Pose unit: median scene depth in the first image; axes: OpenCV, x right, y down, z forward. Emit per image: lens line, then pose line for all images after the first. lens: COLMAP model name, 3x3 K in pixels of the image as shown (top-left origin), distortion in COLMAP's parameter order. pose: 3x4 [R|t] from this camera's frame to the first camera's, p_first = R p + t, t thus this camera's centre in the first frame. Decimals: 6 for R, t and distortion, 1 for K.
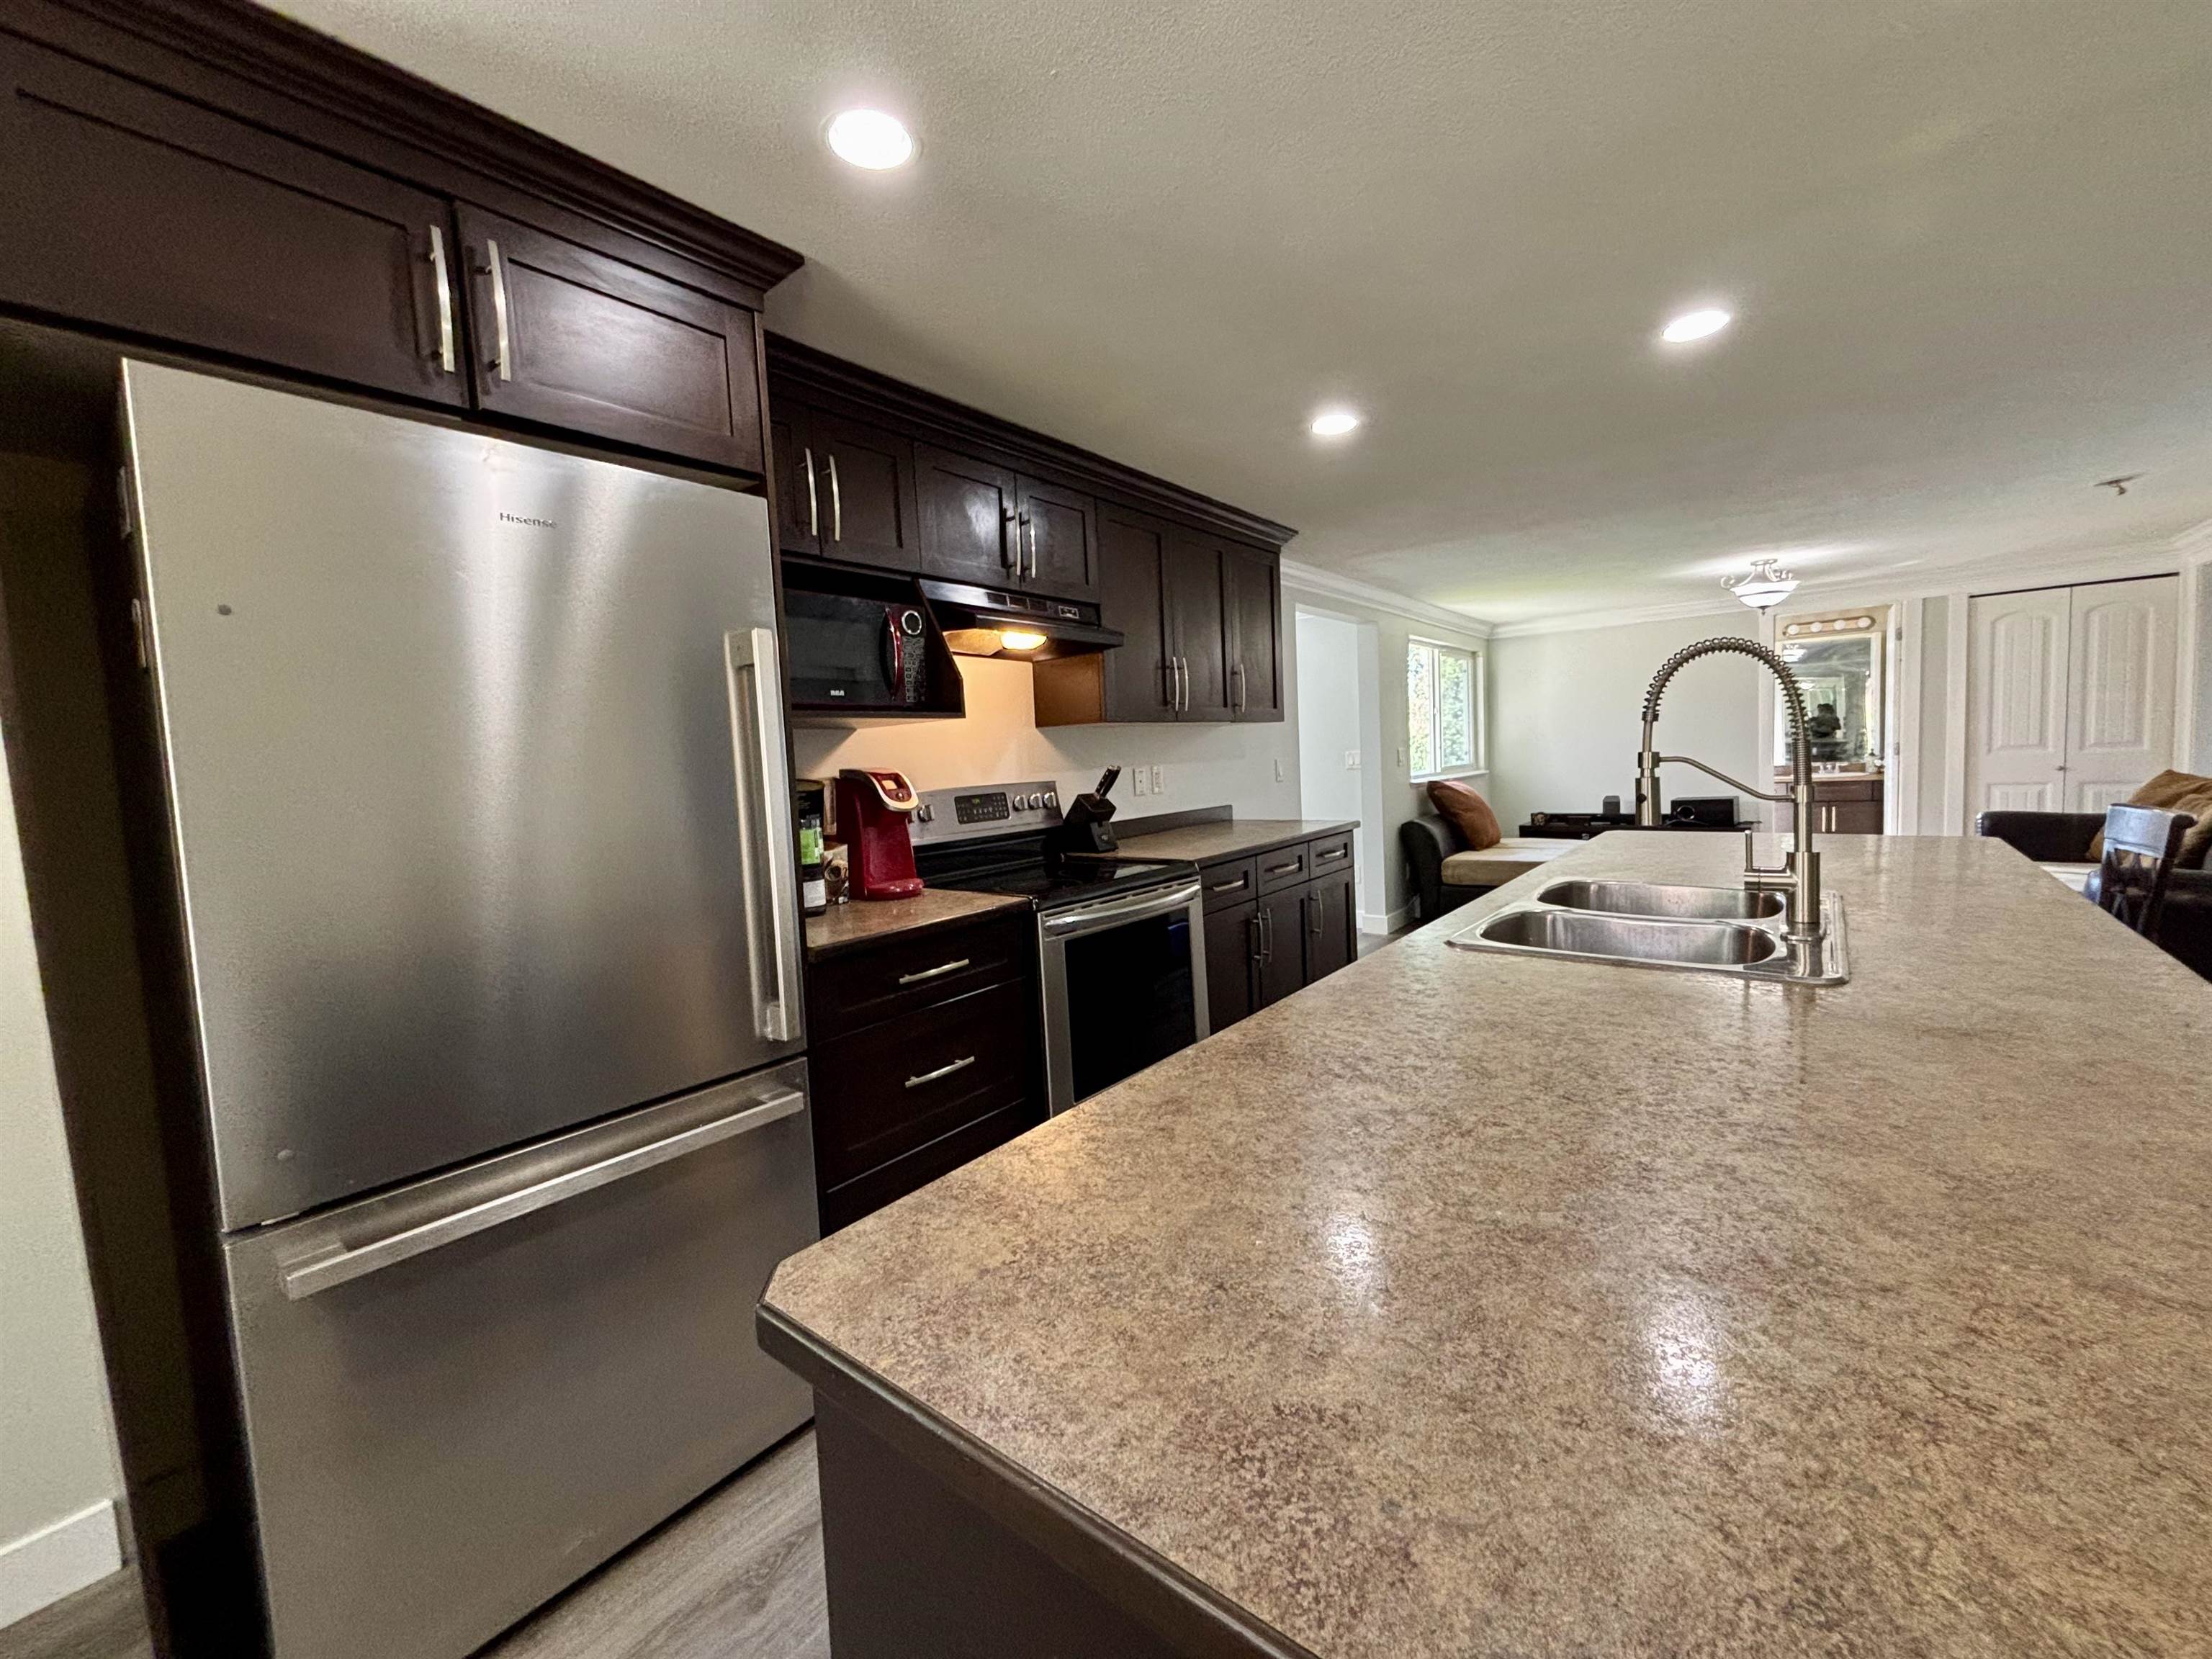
lens RADIAL K [[880.0, 0, 1114.6], [0, 880.0, 827.1], [0, 0, 1]] dist [0.000625, -0.006119]
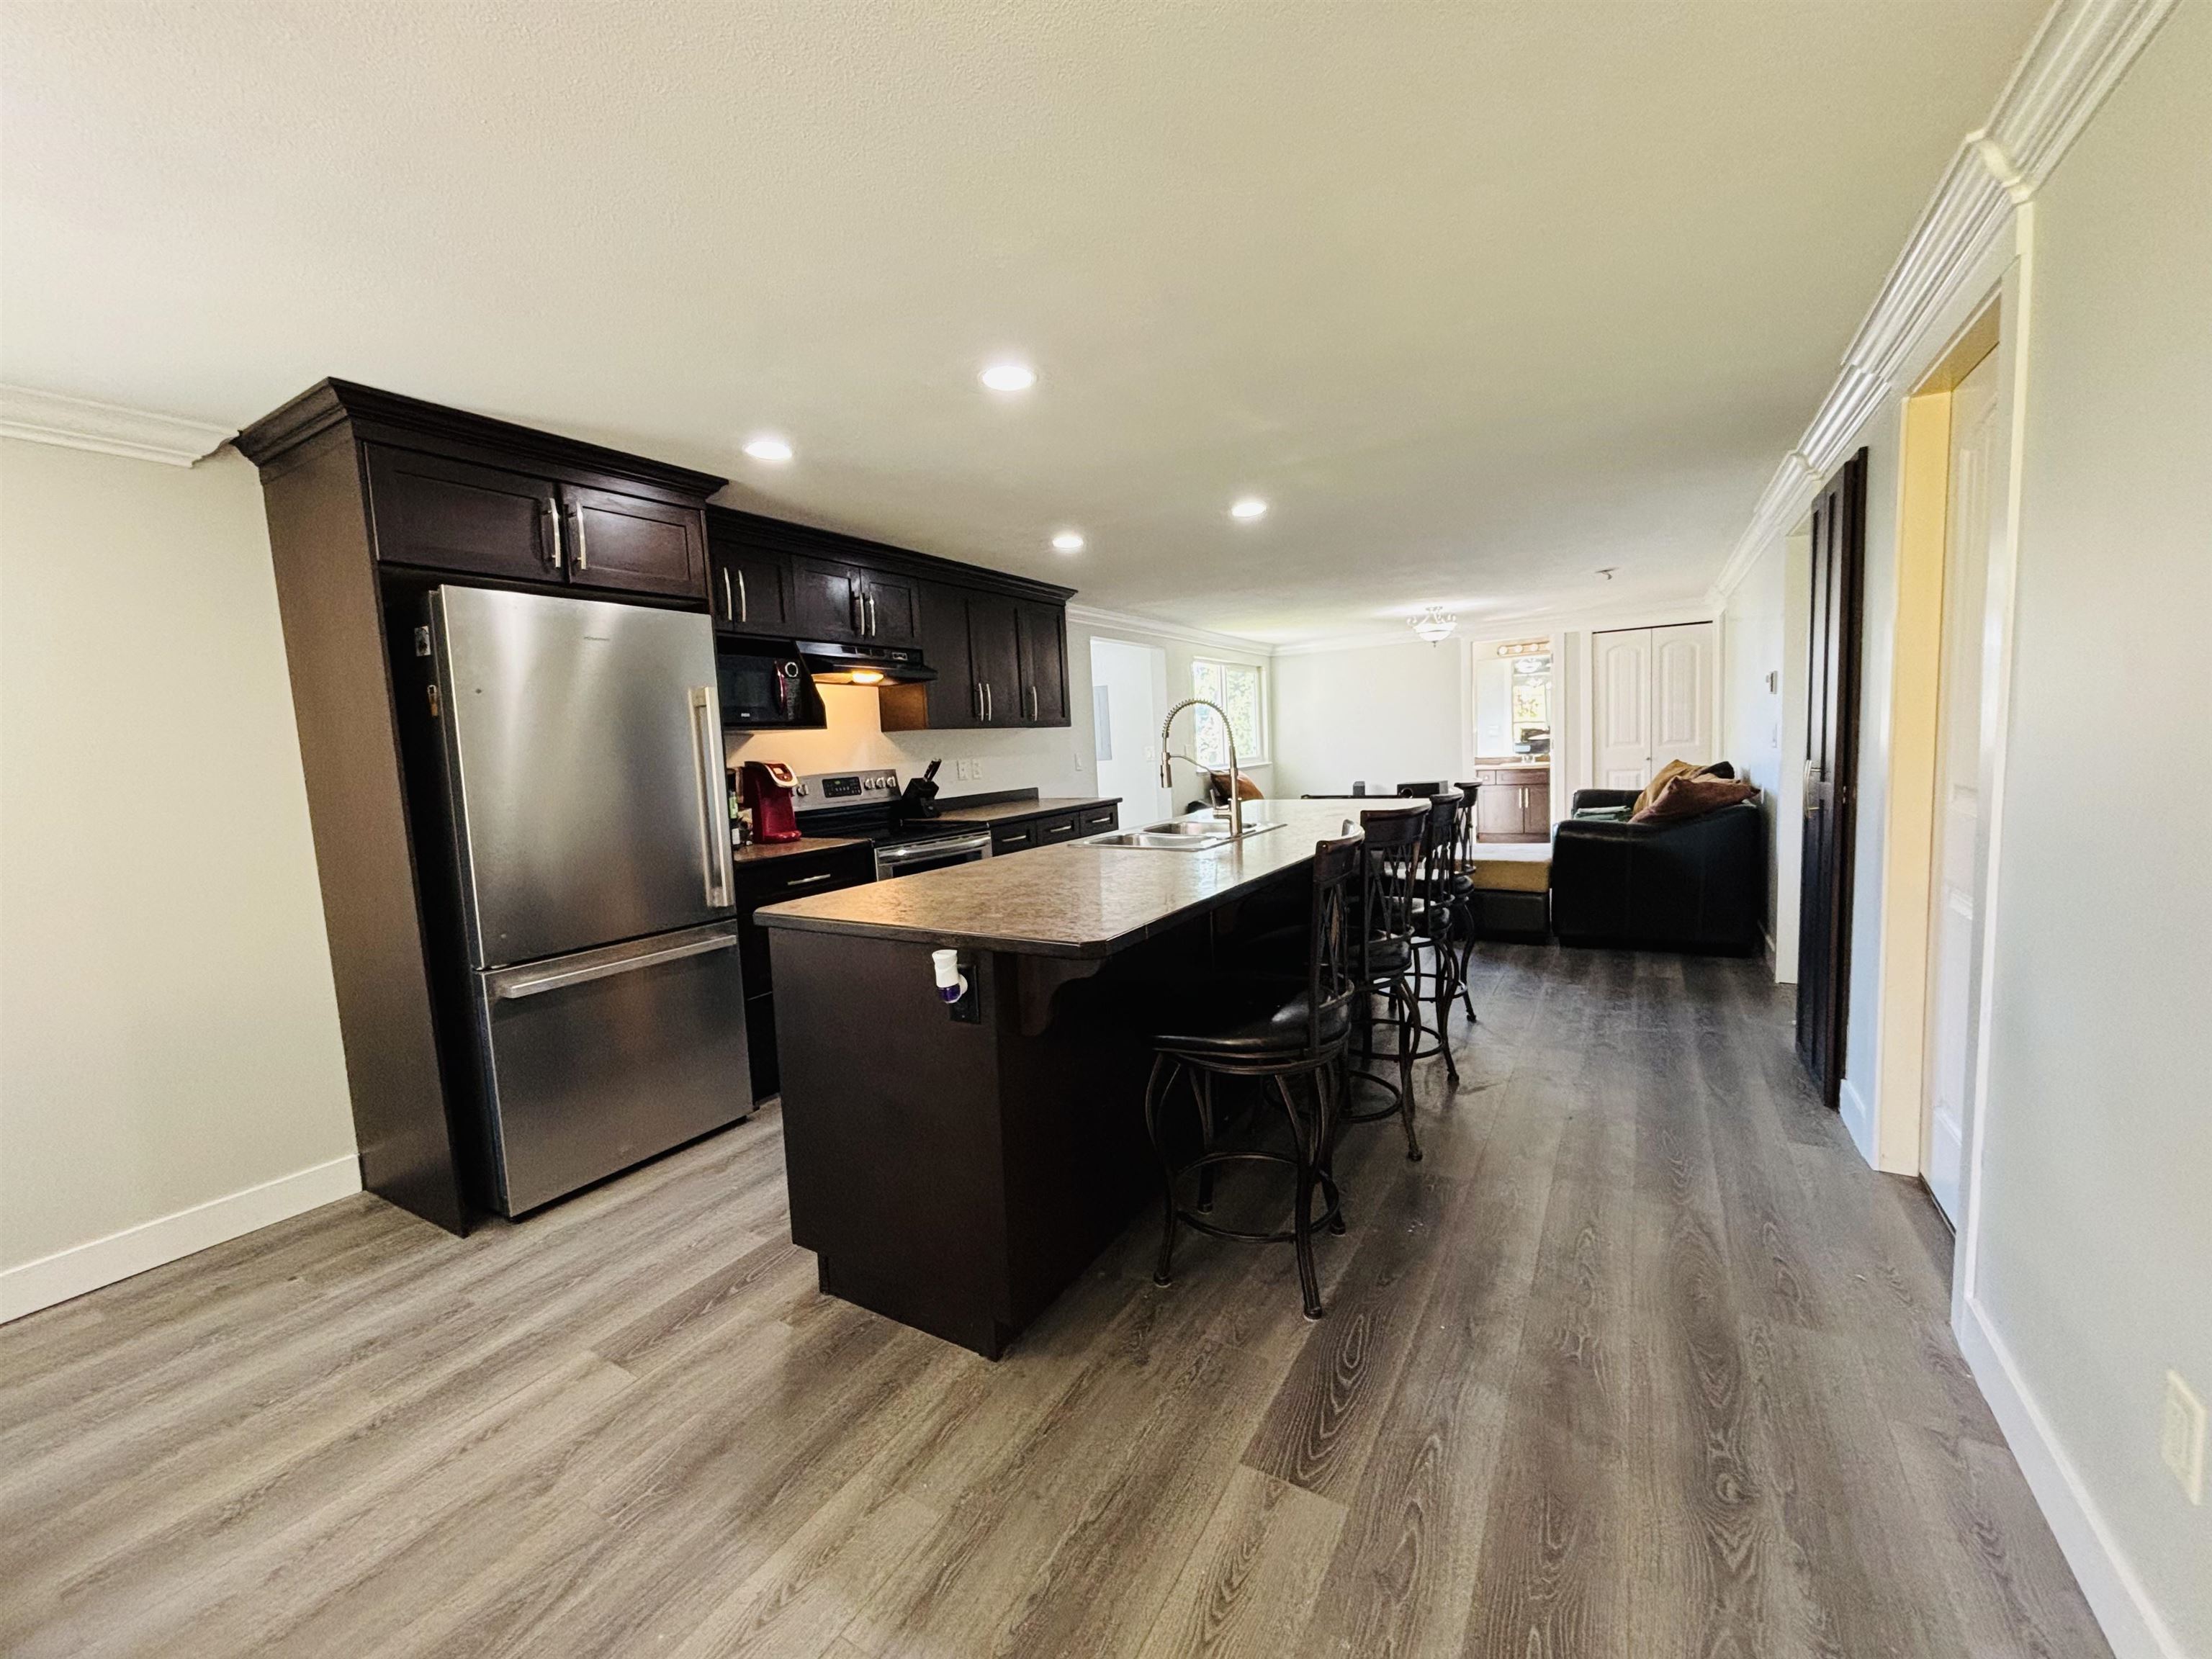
lens RADIAL K [[880.0, 0, 1114.6], [0, 880.0, 827.1], [0, 0, 1]] dist [0.000625, -0.006119]
pose [[0.991621, -0.011929, 0.128633, 0.121817], [0.010708, 0.999891, 0.010181, 0.037676], [-0.128740, -0.008719, 0.991640, -0.567076]]
